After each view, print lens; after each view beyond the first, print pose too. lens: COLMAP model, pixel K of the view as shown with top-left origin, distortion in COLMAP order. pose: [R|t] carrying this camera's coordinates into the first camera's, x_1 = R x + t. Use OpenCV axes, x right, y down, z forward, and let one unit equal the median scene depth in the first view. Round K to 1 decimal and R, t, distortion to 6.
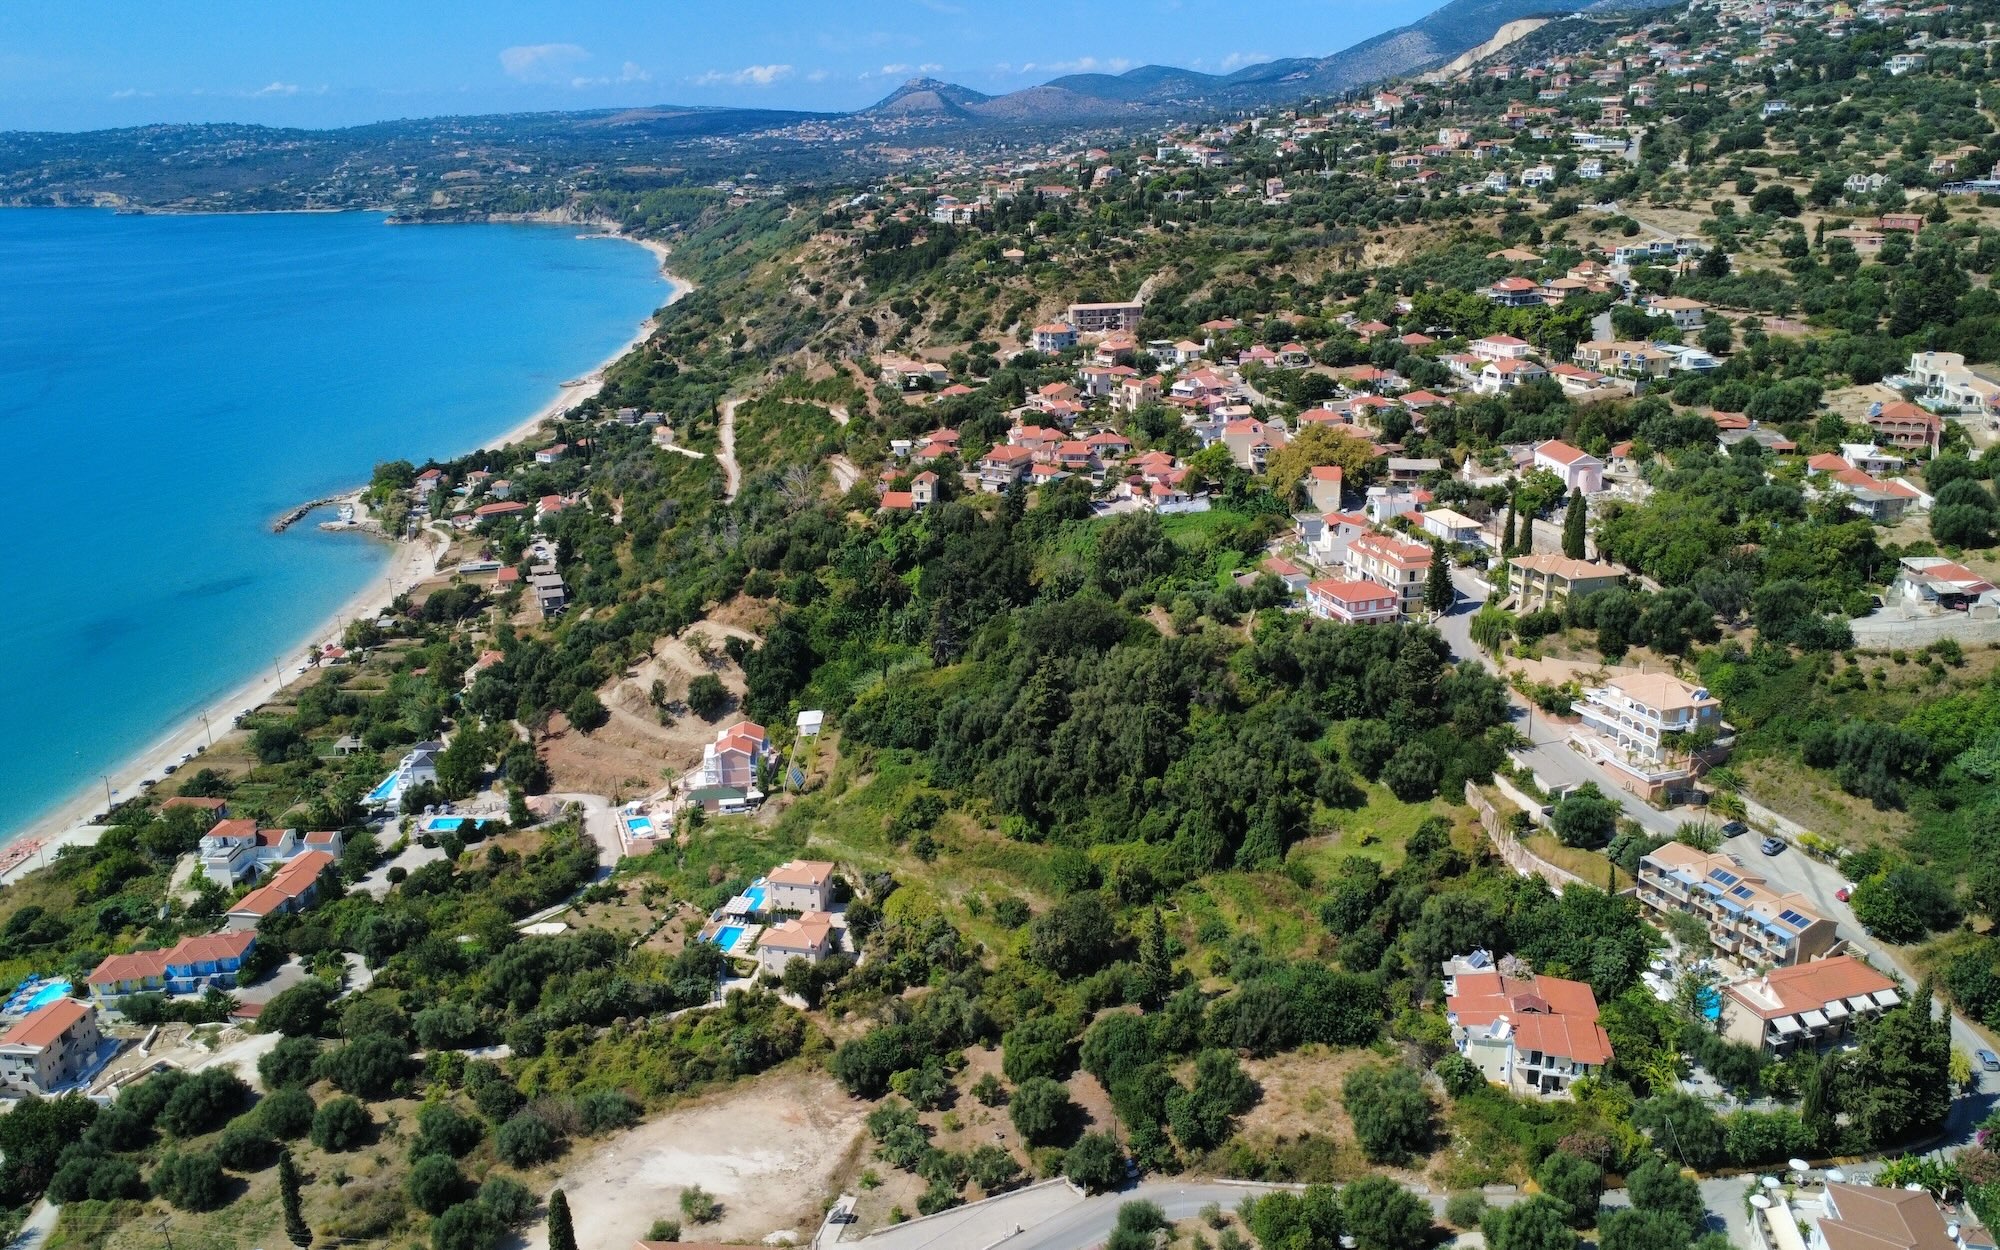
lens RADIAL K [[1738.6, 0, 1035.3], [0, 1738.6, 632.4], [0, 0, 1]] dist [-0.000350, 0.002551]
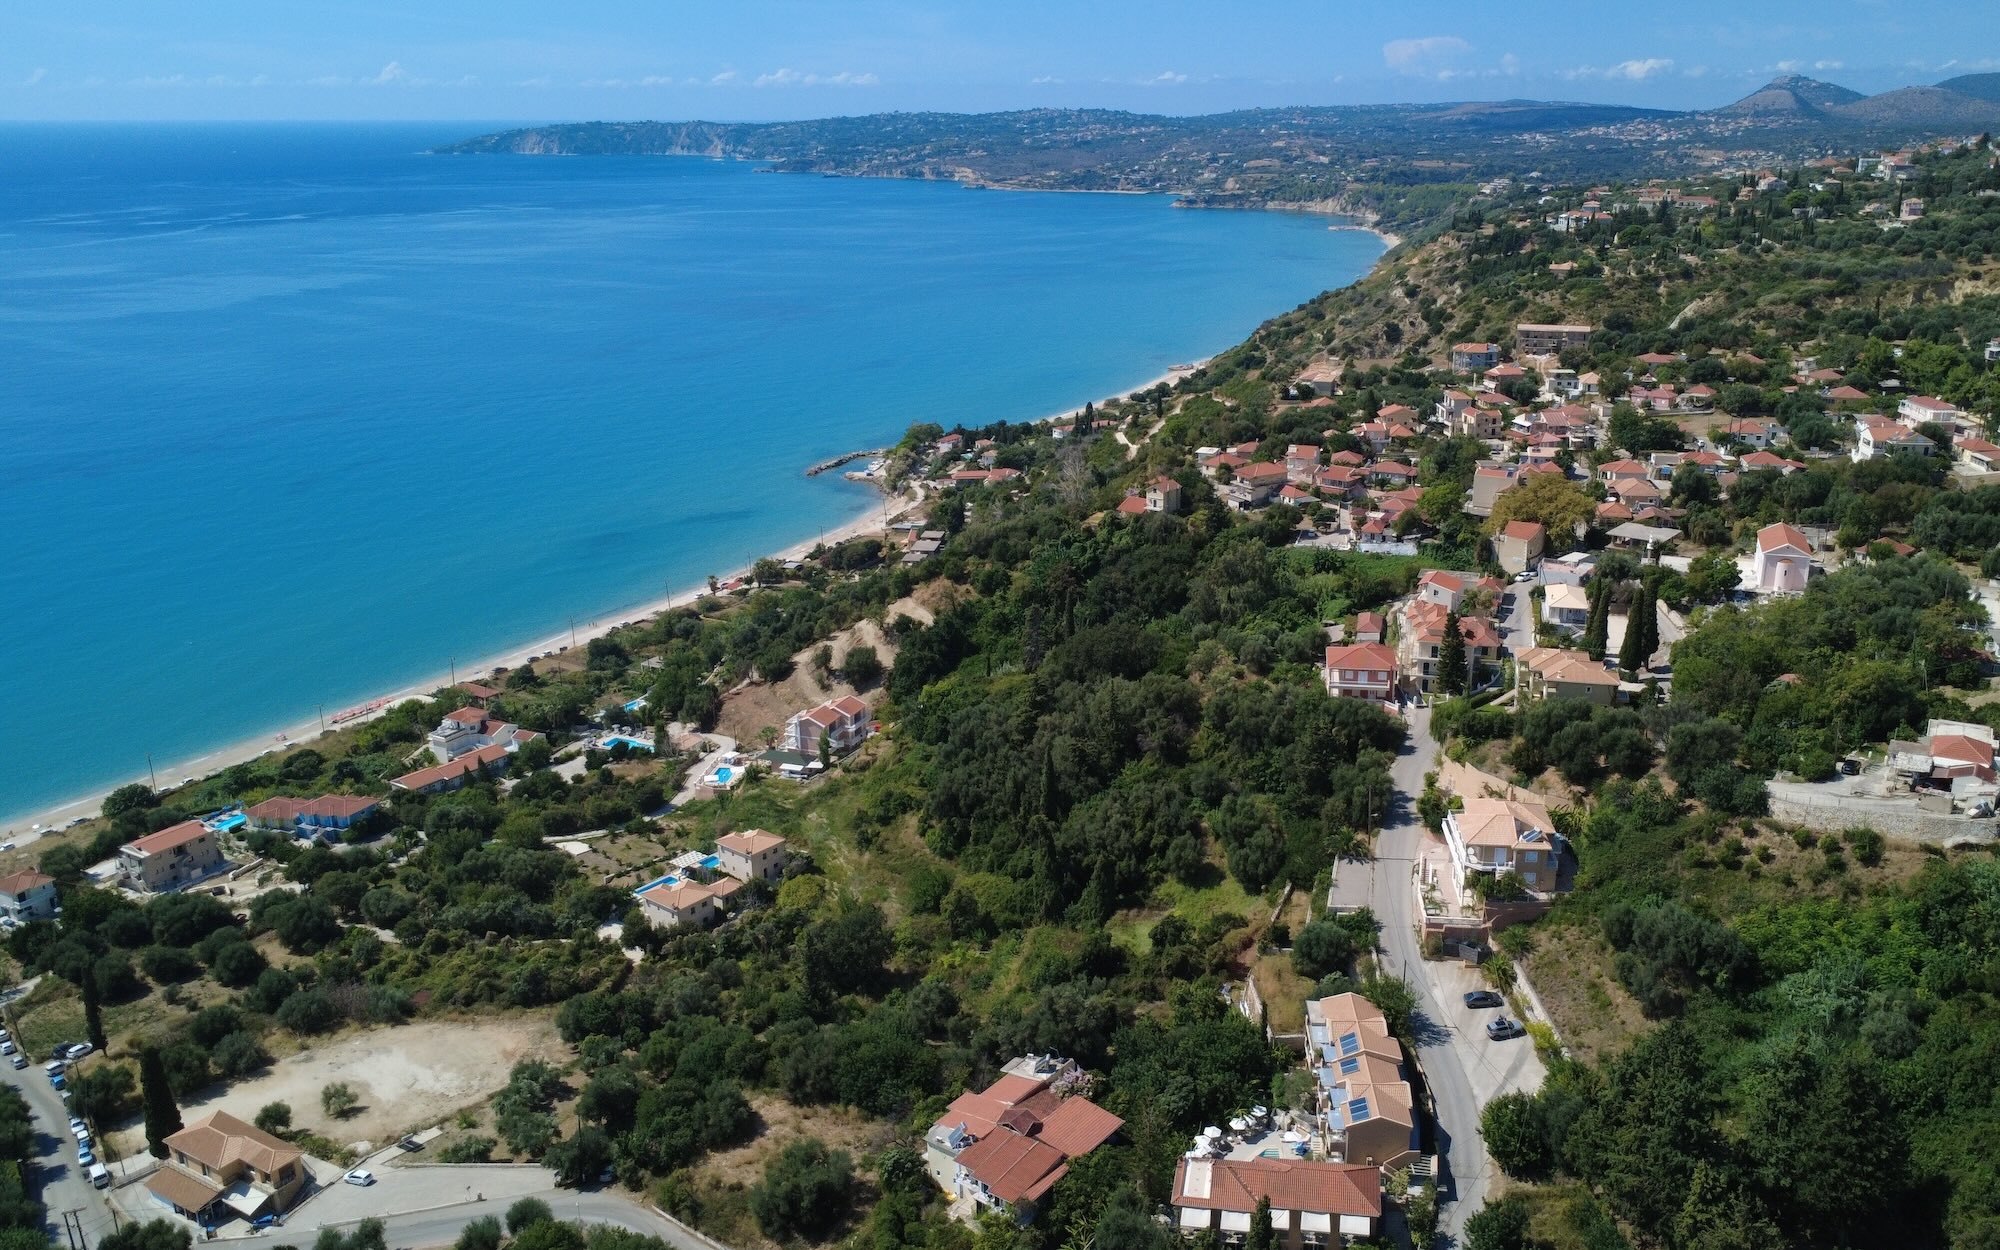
lens RADIAL K [[1738.6, 0, 1035.3], [0, 1738.6, 632.4], [0, 0, 1]] dist [-0.000350, 0.002551]
pose [[0.894718, 0.147685, -0.421508, 0.123650], [-0.146238, 0.988596, 0.035963, -0.013456], [0.422012, 0.029464, 0.906111, 0.036198]]
